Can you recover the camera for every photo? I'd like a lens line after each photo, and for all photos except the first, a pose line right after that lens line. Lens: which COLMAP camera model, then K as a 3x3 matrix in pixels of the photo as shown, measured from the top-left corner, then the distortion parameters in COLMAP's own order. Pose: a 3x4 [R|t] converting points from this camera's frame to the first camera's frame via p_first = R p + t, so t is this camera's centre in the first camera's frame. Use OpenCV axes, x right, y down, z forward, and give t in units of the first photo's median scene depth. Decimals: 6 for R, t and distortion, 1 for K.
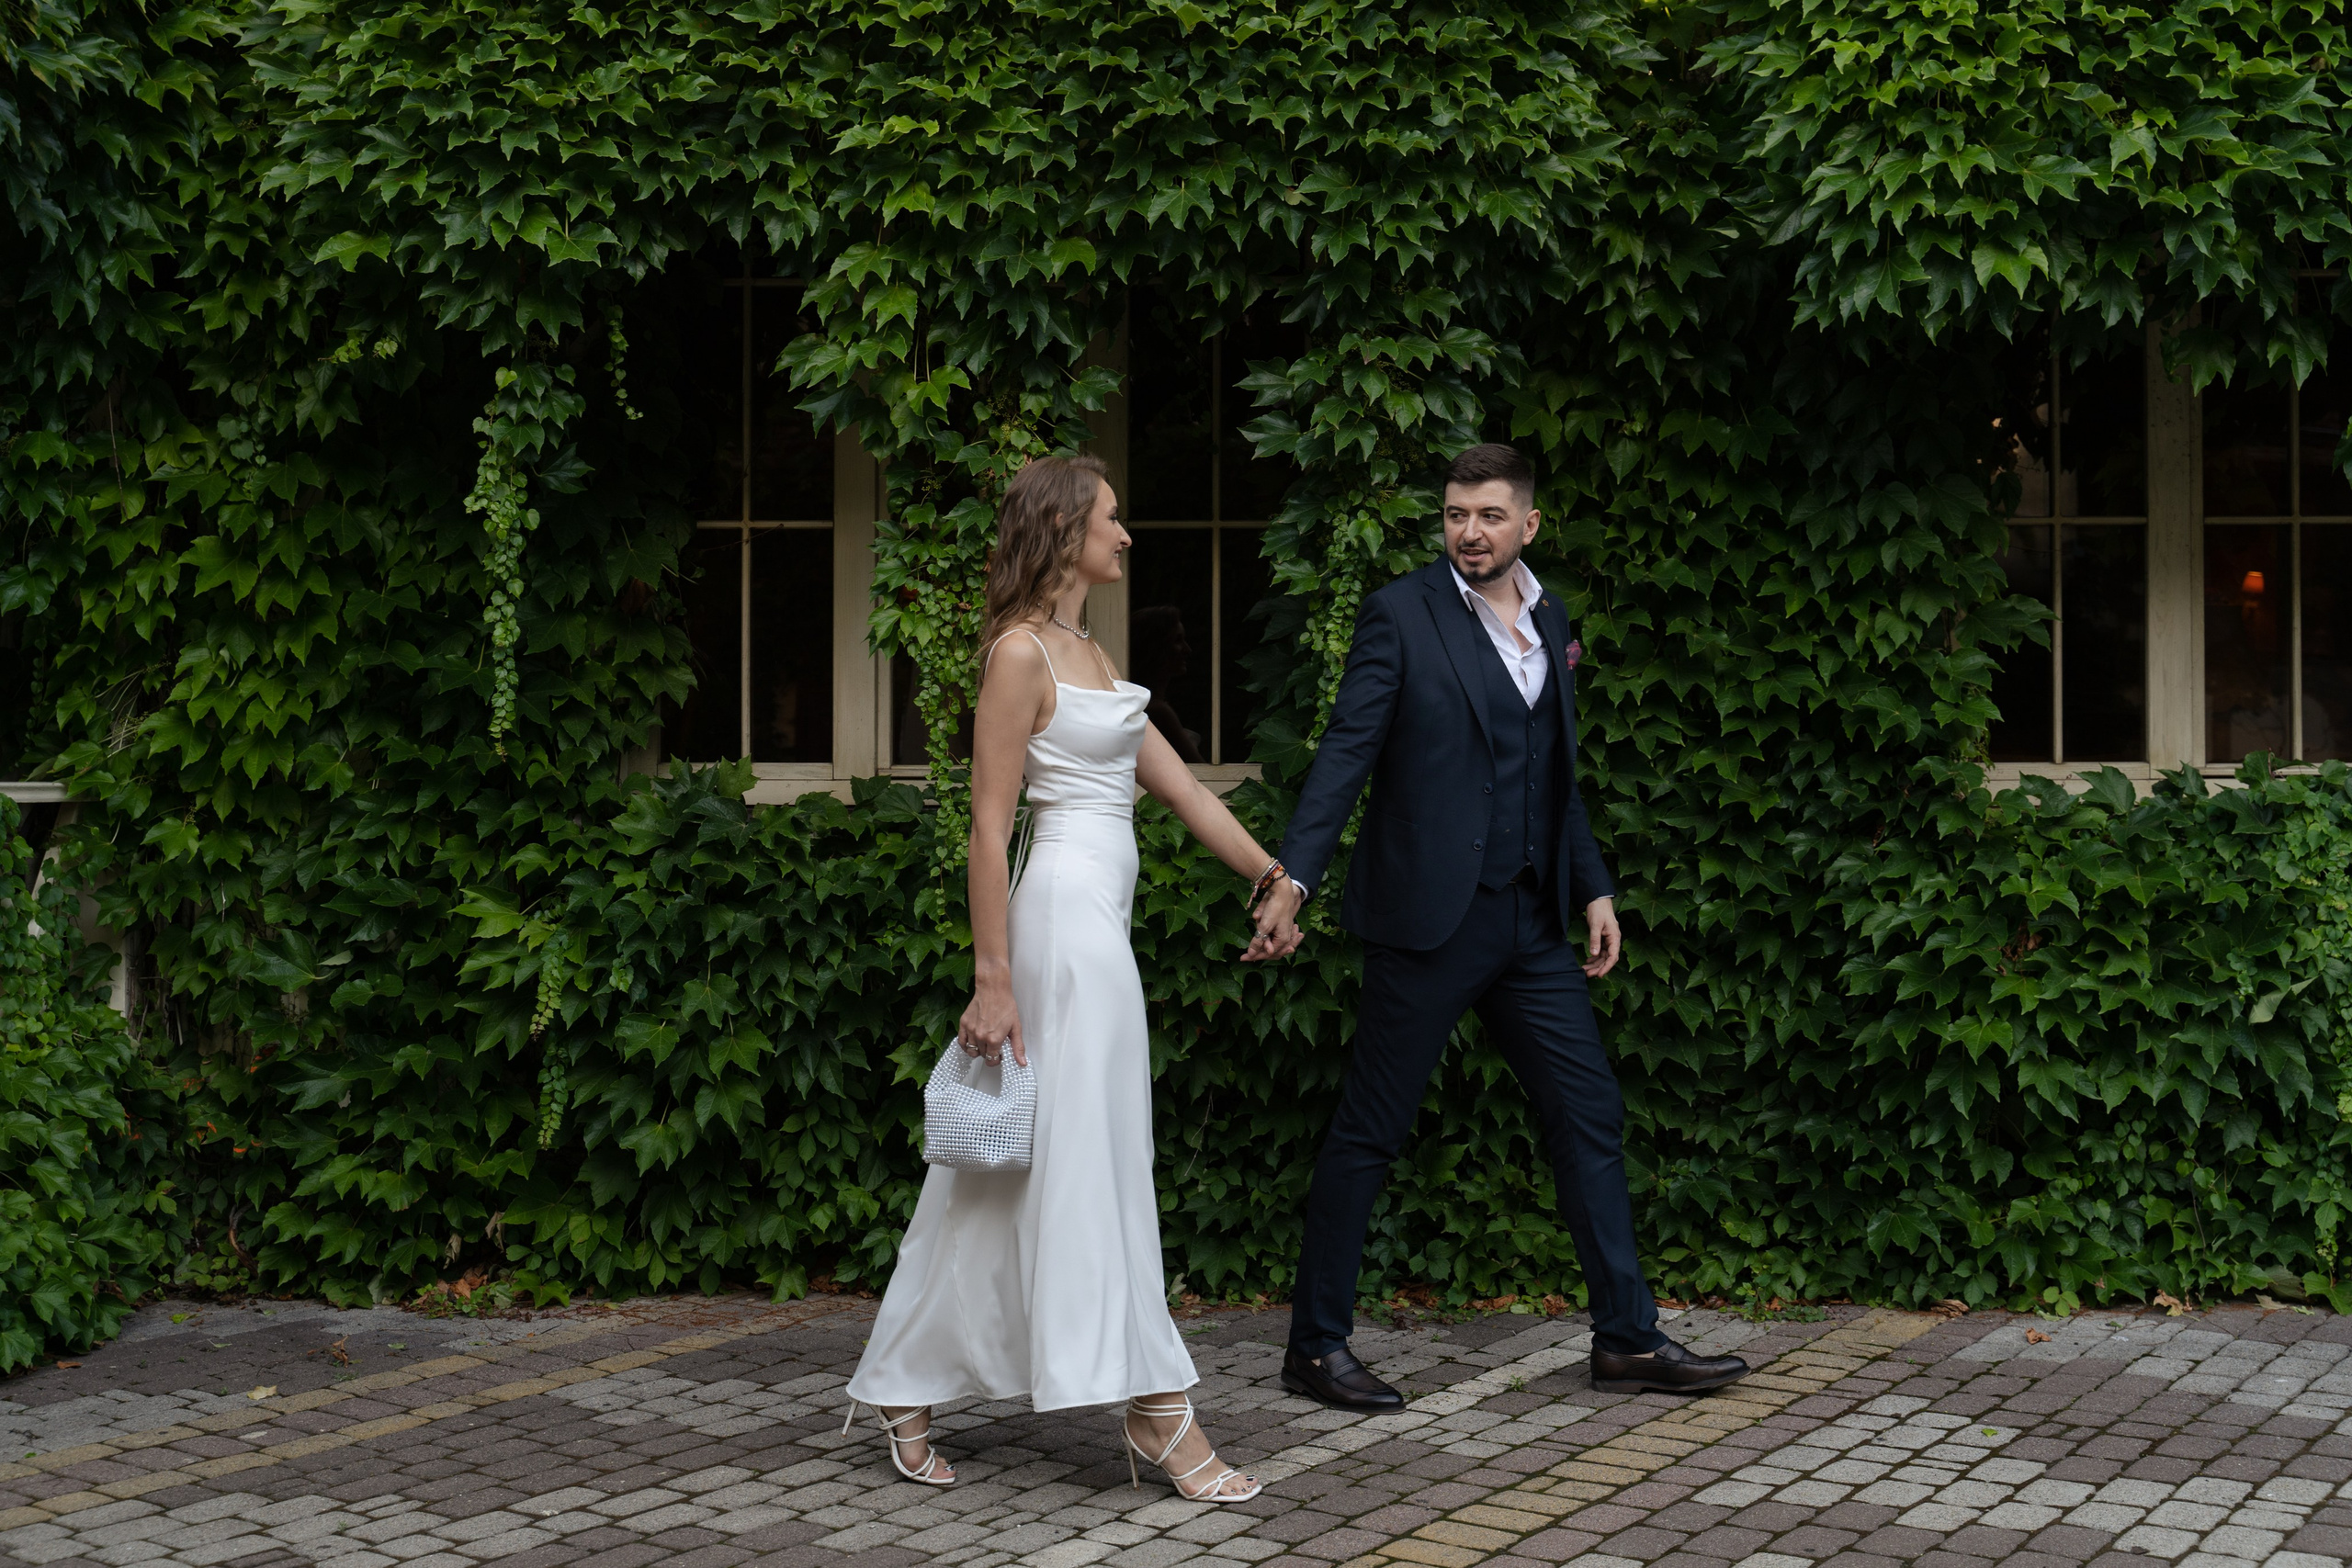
lens RADIAL K [[2809.7, 0, 1177.1], [0, 2809.7, 774.2], [0, 0, 1]] dist [-0.004078, 0.000000]
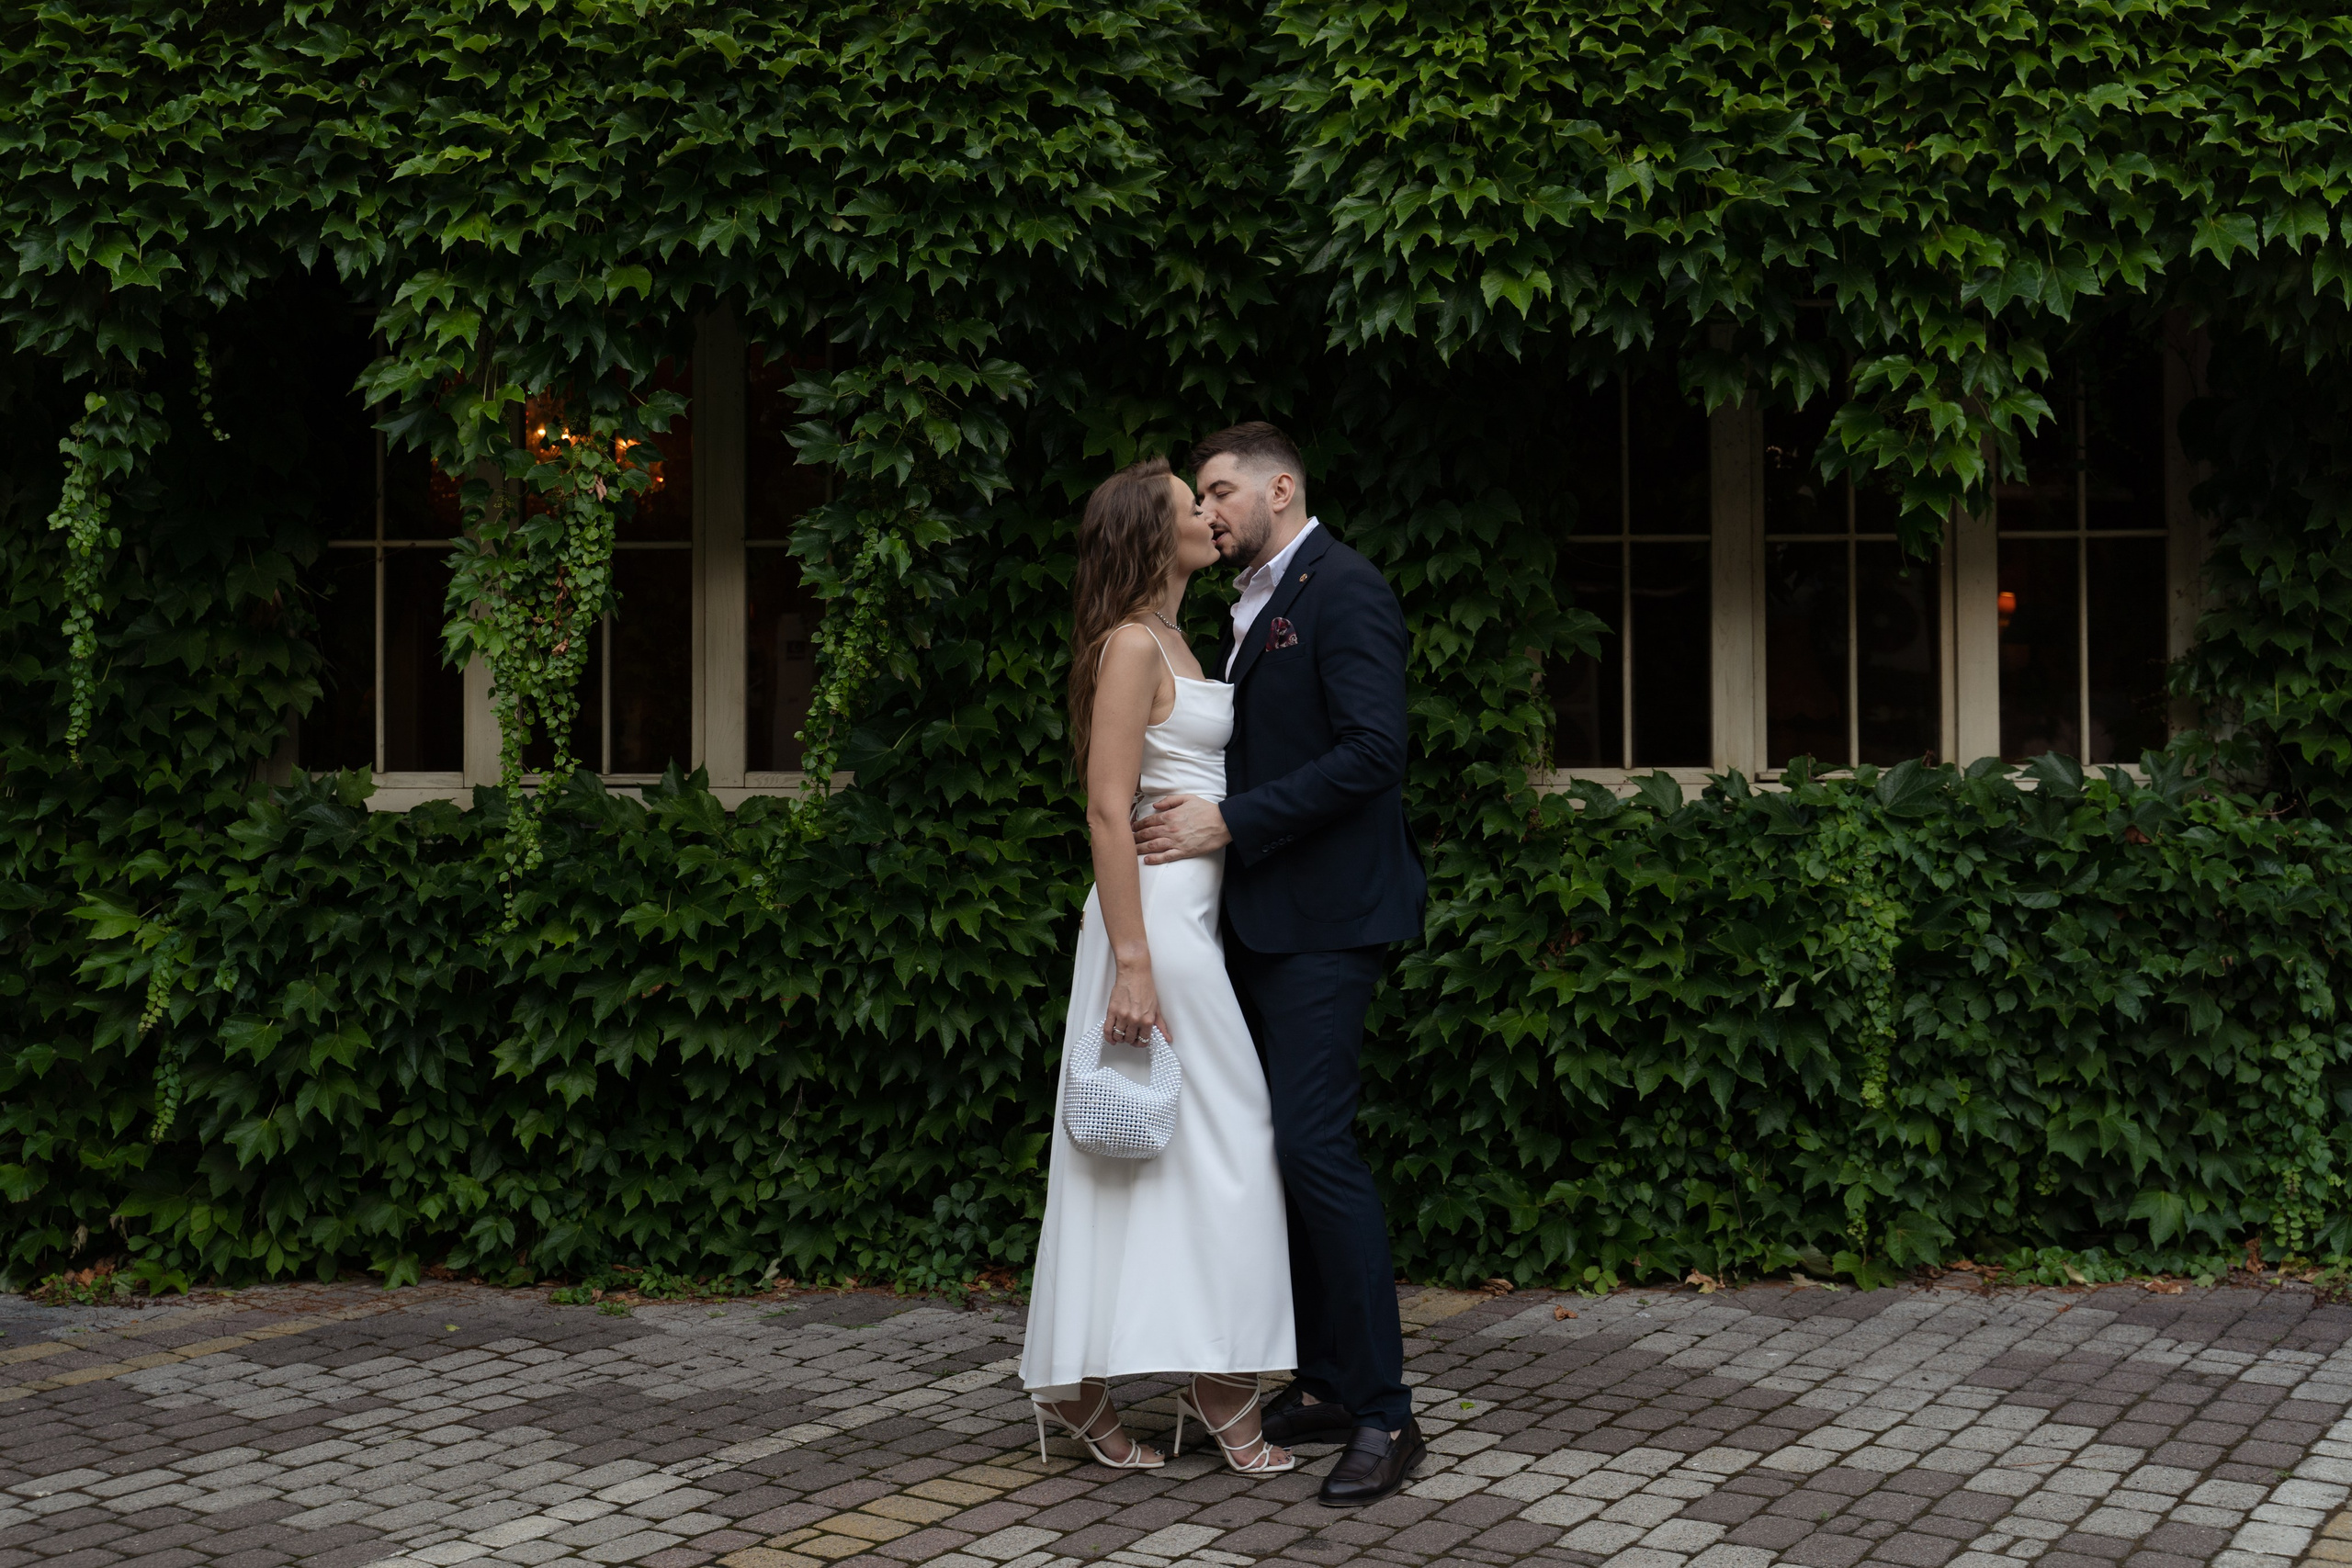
lens RADIAL K [[2625.1, 0, 1168.2], [0, 2625.1, 790.0], [0, 0, 1]] dist [0.002084, 0.000000]
pose [[0.999807, -0.002866, 0.019430, 0.139487], [0.002886, 0.999995, -0.001005, 0.005181], [-0.019427, 0.001061, 0.999811, 0.021798]]
